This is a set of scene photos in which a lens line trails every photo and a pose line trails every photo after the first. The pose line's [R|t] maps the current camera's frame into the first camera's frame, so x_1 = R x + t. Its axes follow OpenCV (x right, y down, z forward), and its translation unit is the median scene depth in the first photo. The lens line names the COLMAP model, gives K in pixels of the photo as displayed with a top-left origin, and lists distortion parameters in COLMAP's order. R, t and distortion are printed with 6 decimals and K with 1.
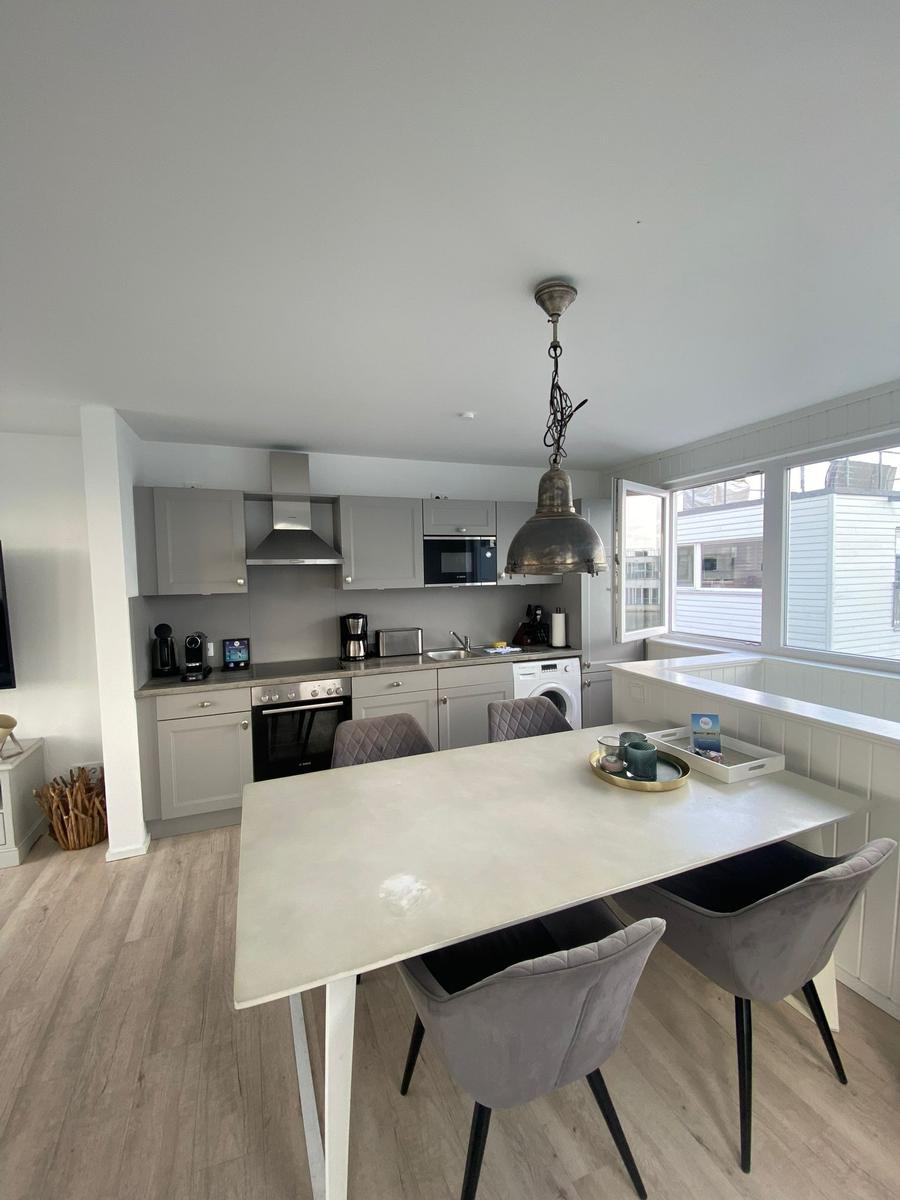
lens RADIAL K [[484.8, 0, 423.4], [0, 484.8, 600.3], [0, 0, 1]] dist [0.023811, -0.021125]
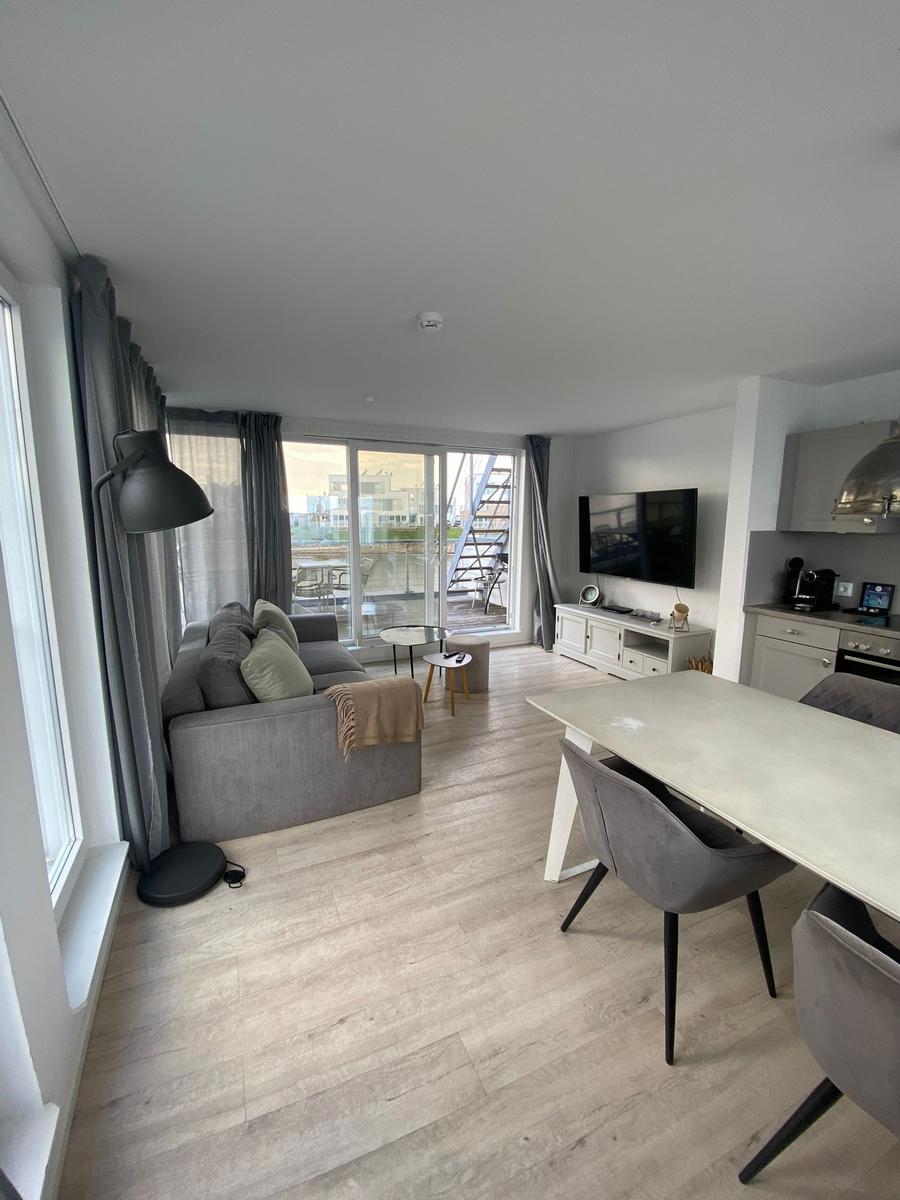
lens RADIAL K [[496.6, 0, 428.8], [0, 496.6, 596.8], [0, 0, 1]] dist [0.028988, -0.034063]
pose [[0.047709, 0.176973, -0.983059, 0.563488], [-0.050841, 0.983334, 0.174555, -0.019022], [0.997567, 0.041652, 0.055911, 0.106161]]
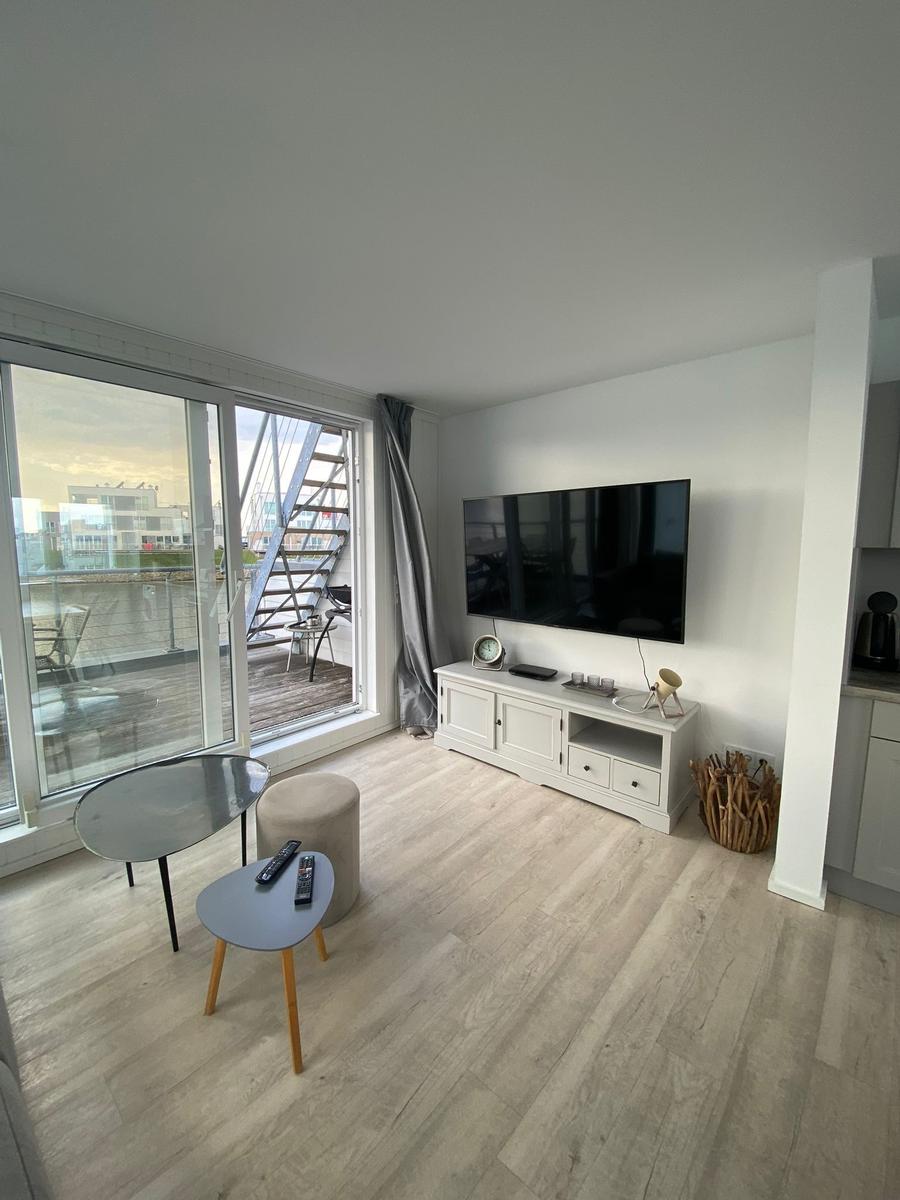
lens RADIAL K [[480.0, 0, 450.0], [0, 480.0, 600.0], [0, 0, 1]] dist [0.015787, -0.020203]
pose [[0.483368, 0.126924, -0.866167, -0.253944], [-0.062425, 0.991912, 0.110514, 0.023974], [0.873188, 0.000651, 0.487382, 0.163691]]
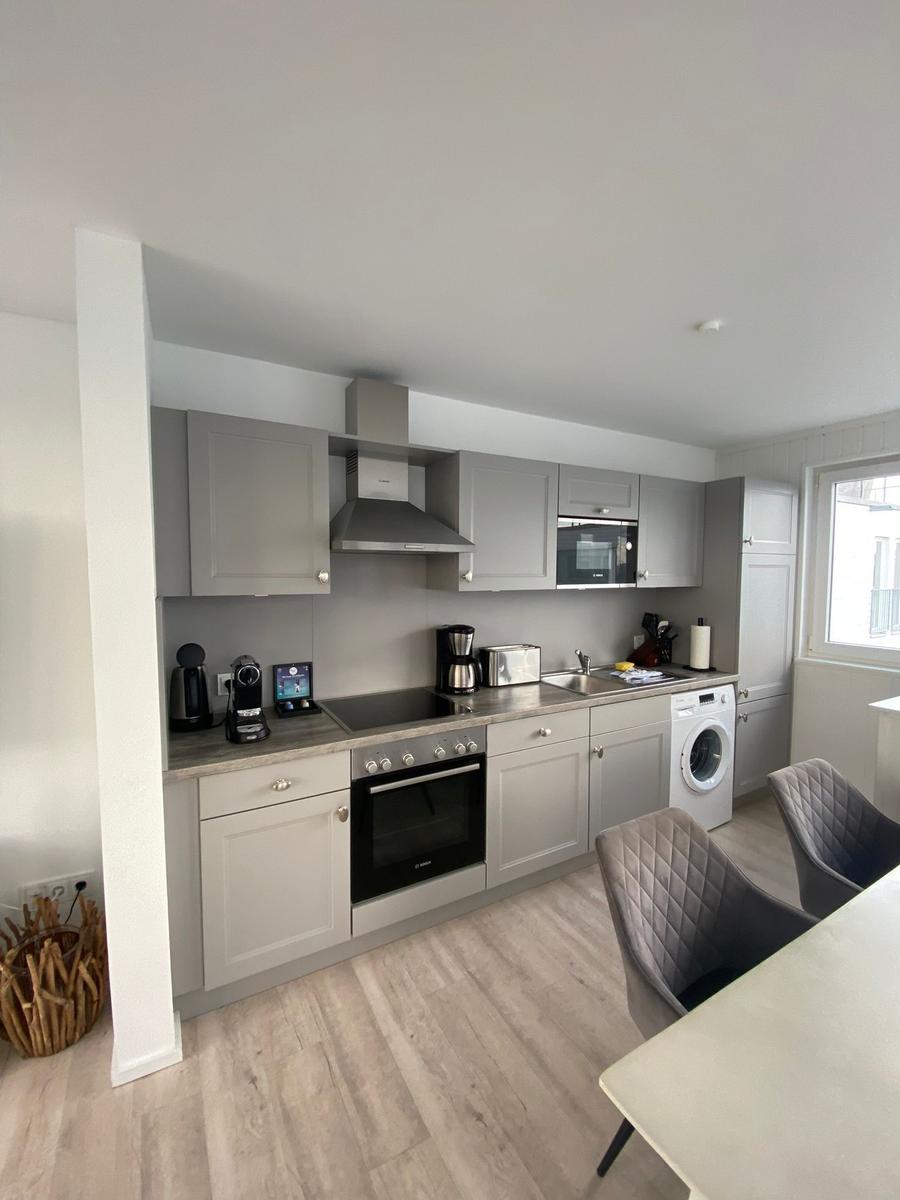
lens RADIAL K [[484.8, 0, 423.4], [0, 484.8, 600.3], [0, 0, 1]] dist [0.023811, -0.021125]
pose [[0.990164, 0.014440, 0.139164, -0.337186], [-0.014805, 0.999889, 0.001589, -0.010538], [-0.139126, -0.003634, 0.990268, 0.367658]]
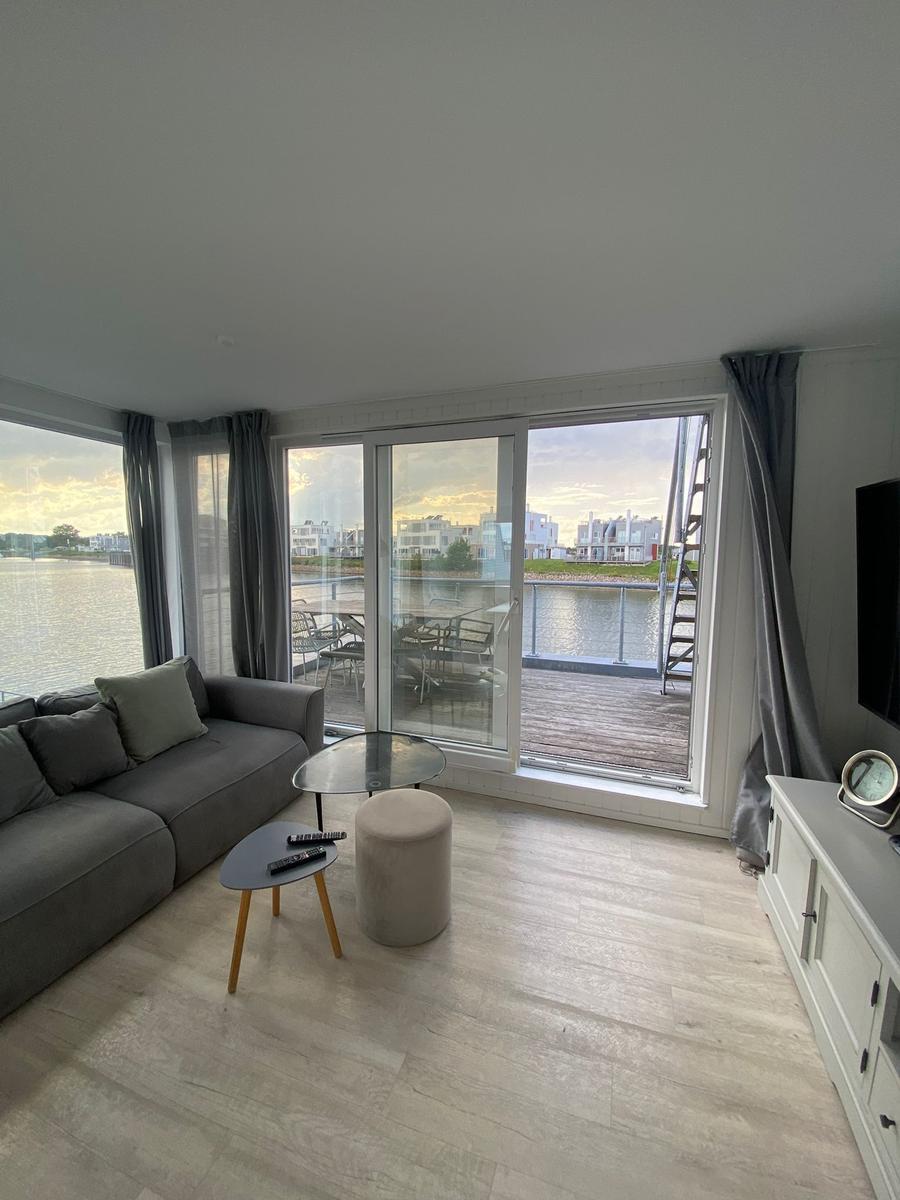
lens RADIAL K [[492.1, 0, 445.4], [0, 492.1, 602.4], [0, 0, 1]] dist [0.048085, -0.031391]
pose [[-0.639429, 0.096264, -0.762800, -0.406724], [-0.037111, 0.987110, 0.155680, -0.027498], [0.767954, 0.127854, -0.627614, 0.747997]]
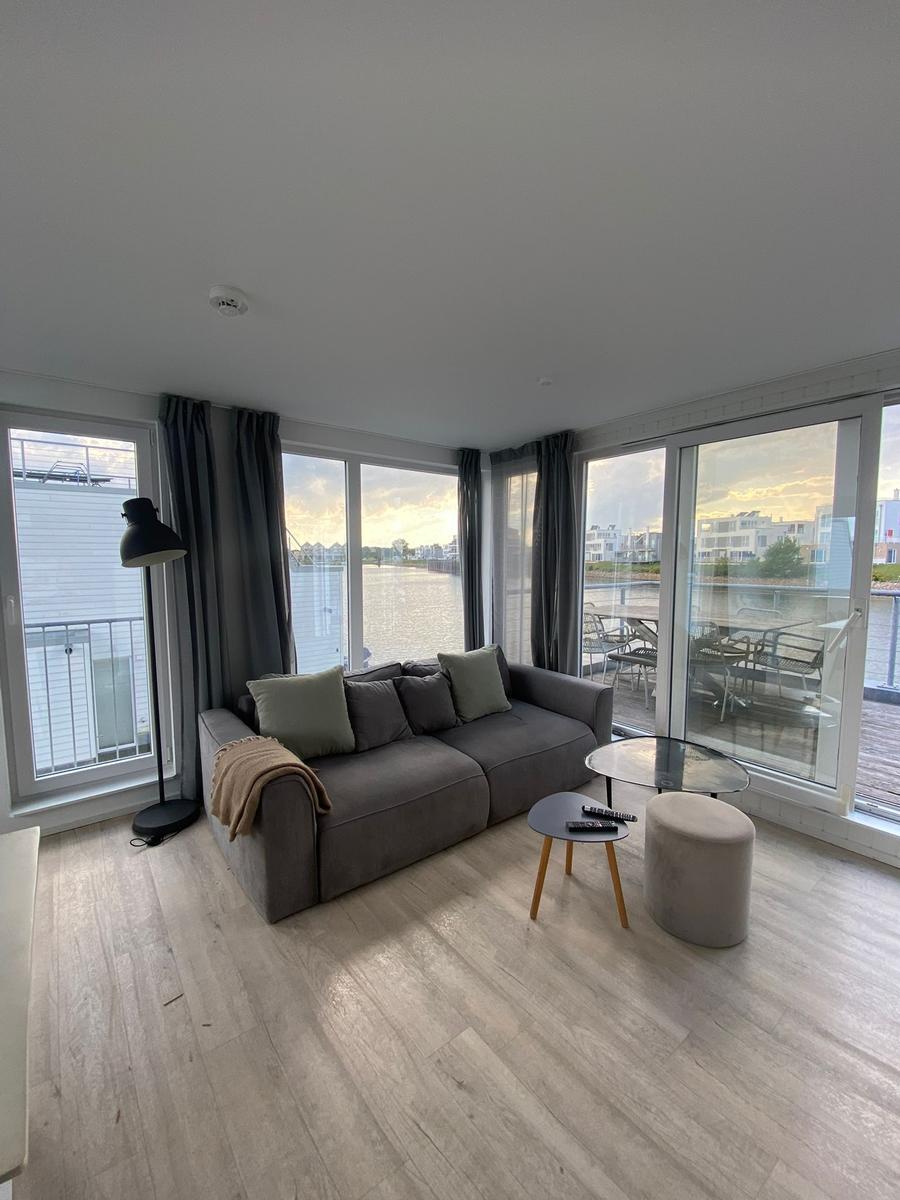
lens RADIAL K [[496.6, 0, 428.8], [0, 496.6, 596.8], [0, 0, 1]] dist [0.028988, -0.034063]
pose [[-0.957764, 0.051565, -0.282894, -0.334291], [0.011817, 0.990017, 0.140449, -0.030206], [0.287312, 0.131174, -0.948813, 0.814623]]
